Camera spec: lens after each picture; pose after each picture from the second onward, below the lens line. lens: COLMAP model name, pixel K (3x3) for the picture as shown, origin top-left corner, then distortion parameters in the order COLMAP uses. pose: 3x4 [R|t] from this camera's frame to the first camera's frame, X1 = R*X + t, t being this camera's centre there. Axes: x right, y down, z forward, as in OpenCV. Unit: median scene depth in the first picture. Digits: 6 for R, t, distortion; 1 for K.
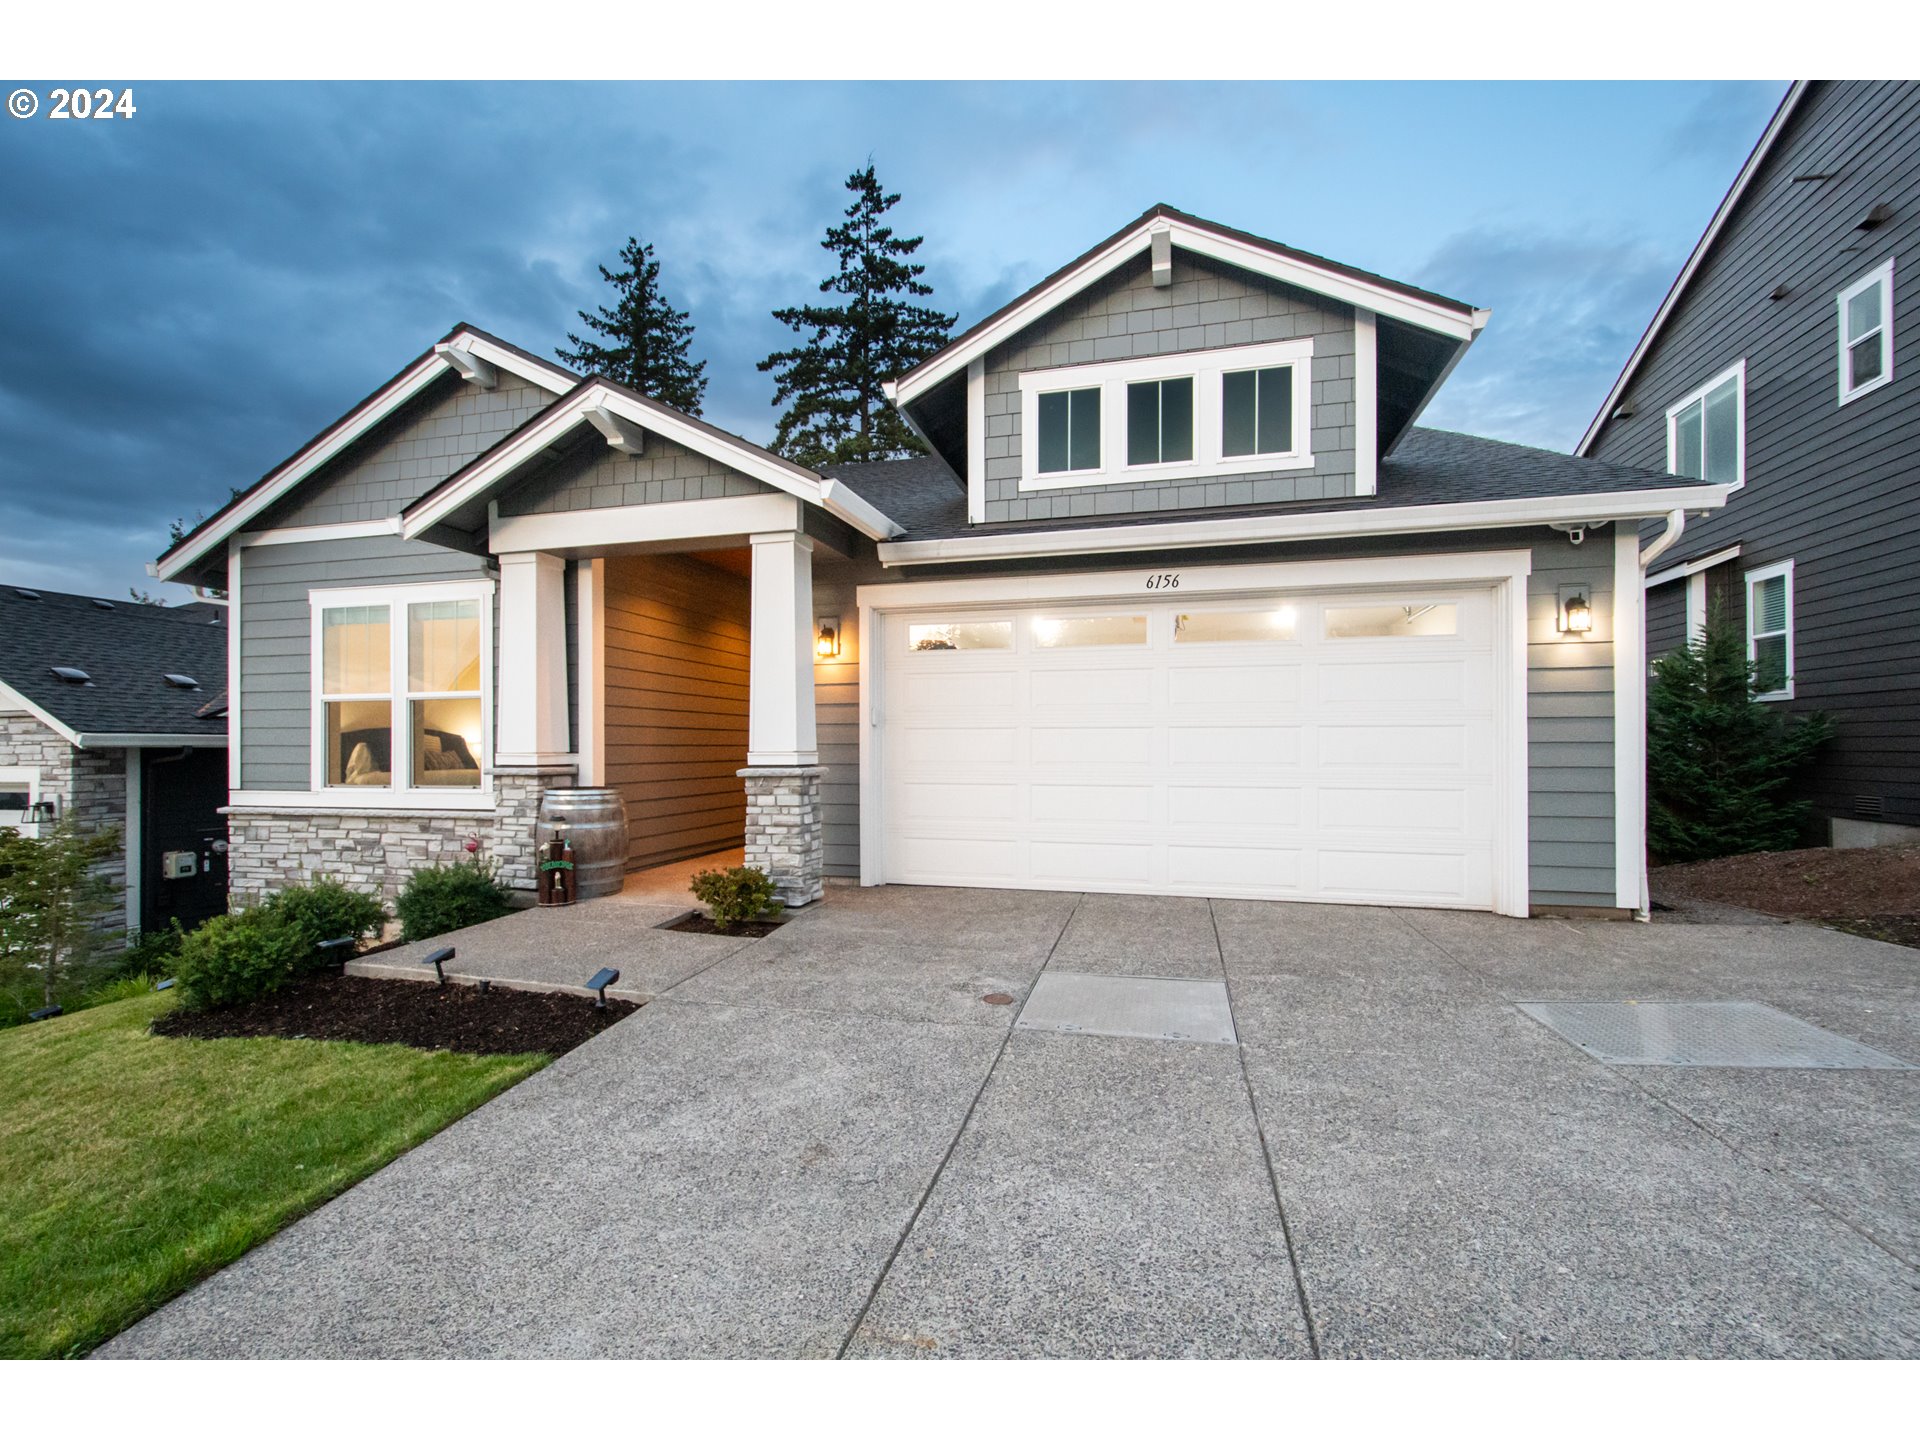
lens RADIAL K [[838.7, 0, 955.3], [0, 838.7, 753.6], [0, 0, 1]] dist [0.001085, 0.000337]
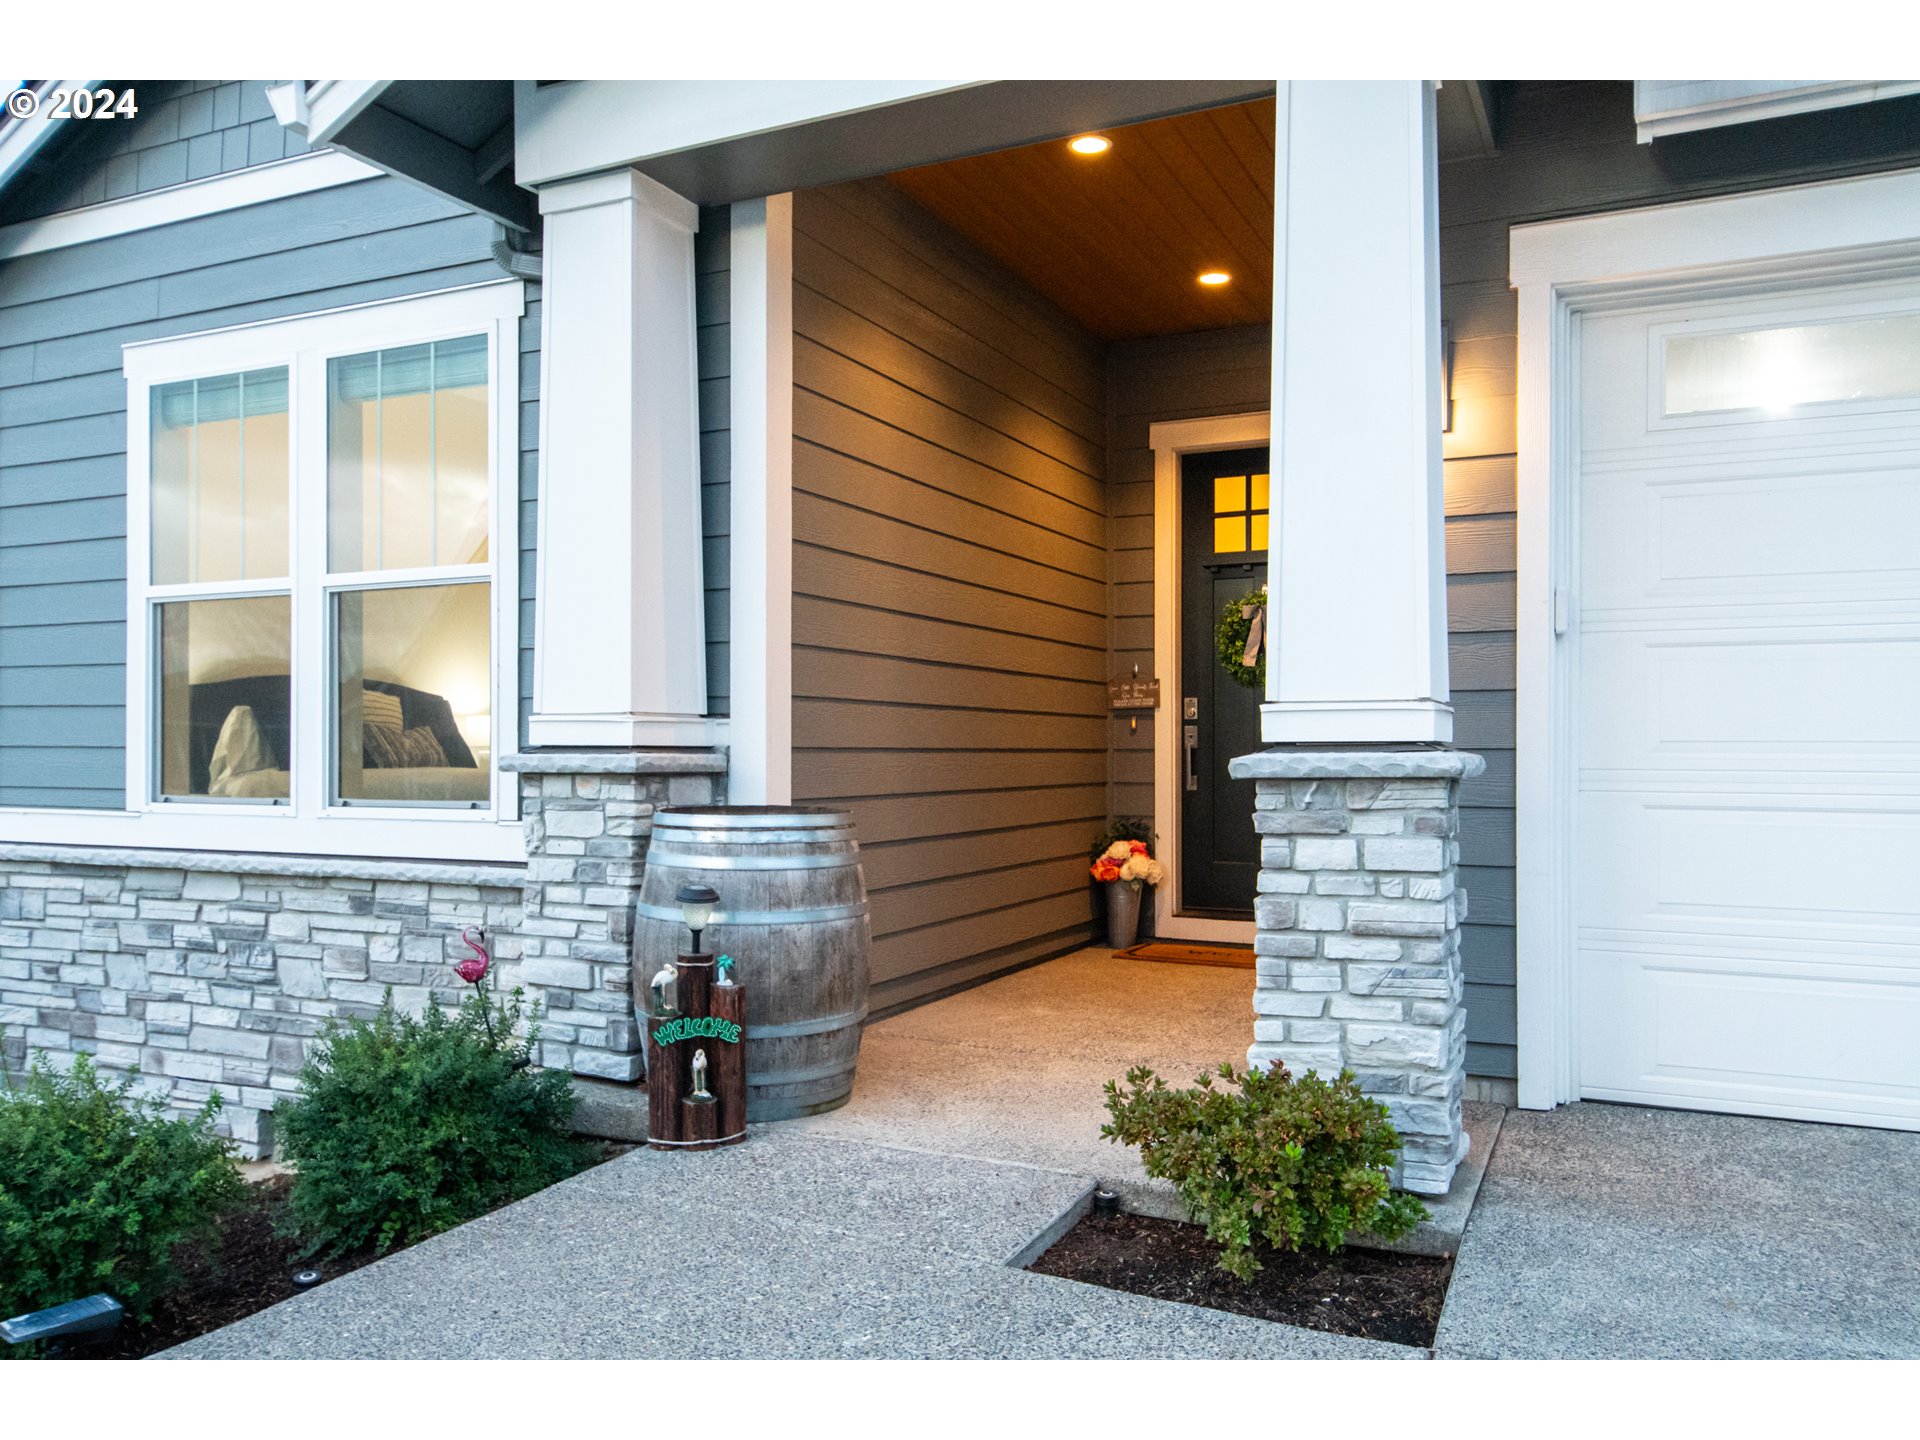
lens RADIAL K [[1460.2, 0, 969.4], [0, 1460.2, 765.8], [0, 0, 1]] dist [-0.003601, 0.002436]
pose [[0.983204, 0.005965, -0.182412, -0.213394], [-0.005548, 0.999981, 0.002796, 0.018069], [0.182425, -0.001737, 0.983218, 0.357447]]
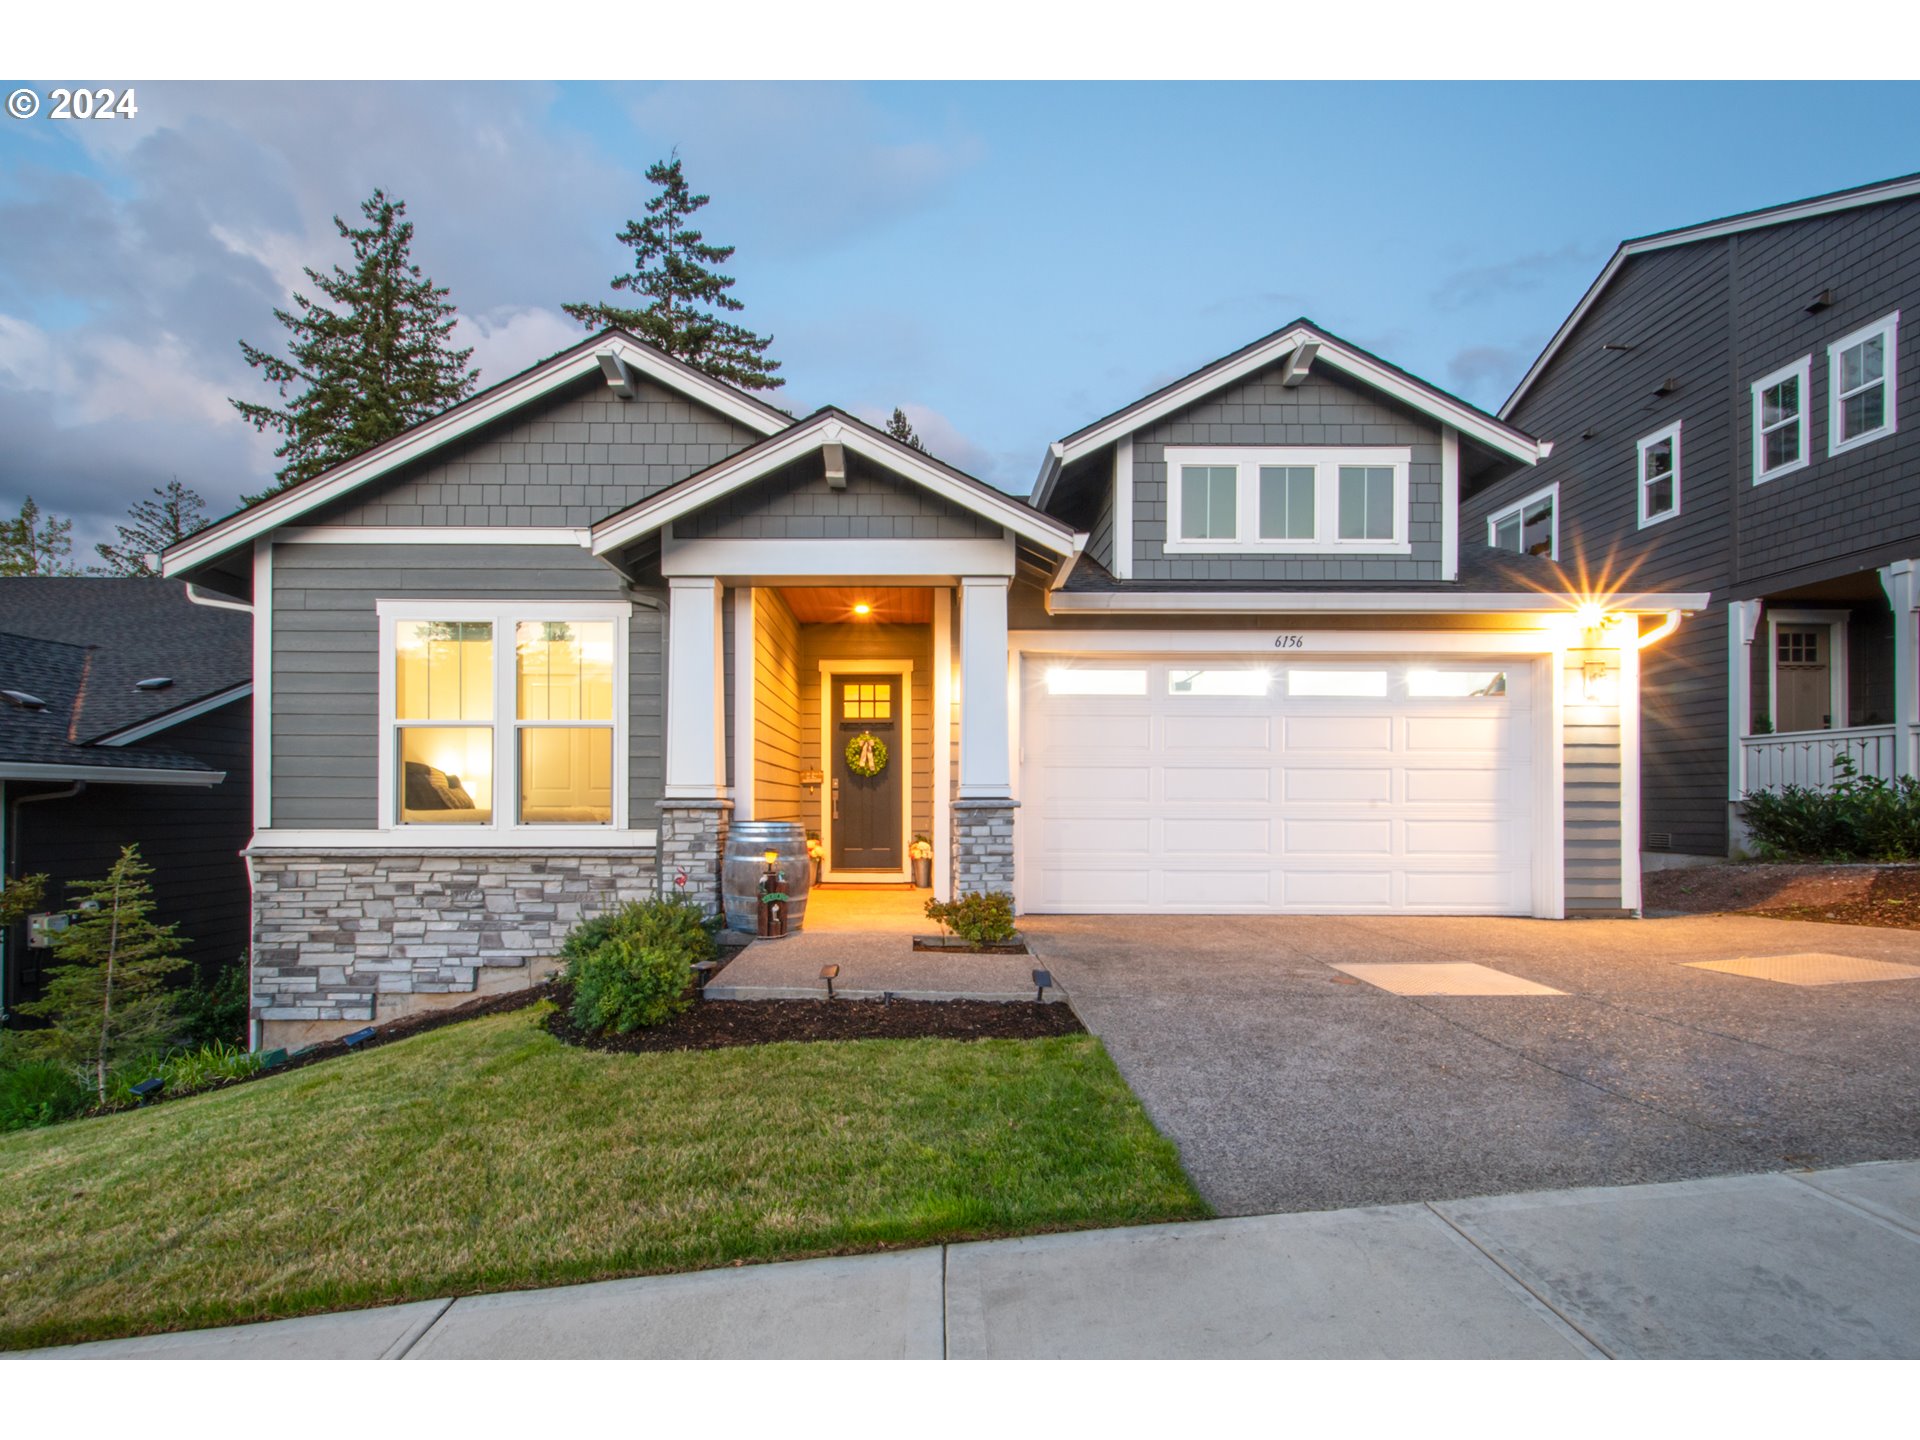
lens RADIAL K [[894.9, 0, 934.3], [0, 894.9, 810.9], [0, 0, 1]] dist [0.002102, 0.000031]
pose [[0.965688, 0.002588, 0.259692, -0.474234], [-0.002534, 0.999997, -0.000546, 0.026120], [-0.259693, -0.000131, 0.965691, -0.056001]]
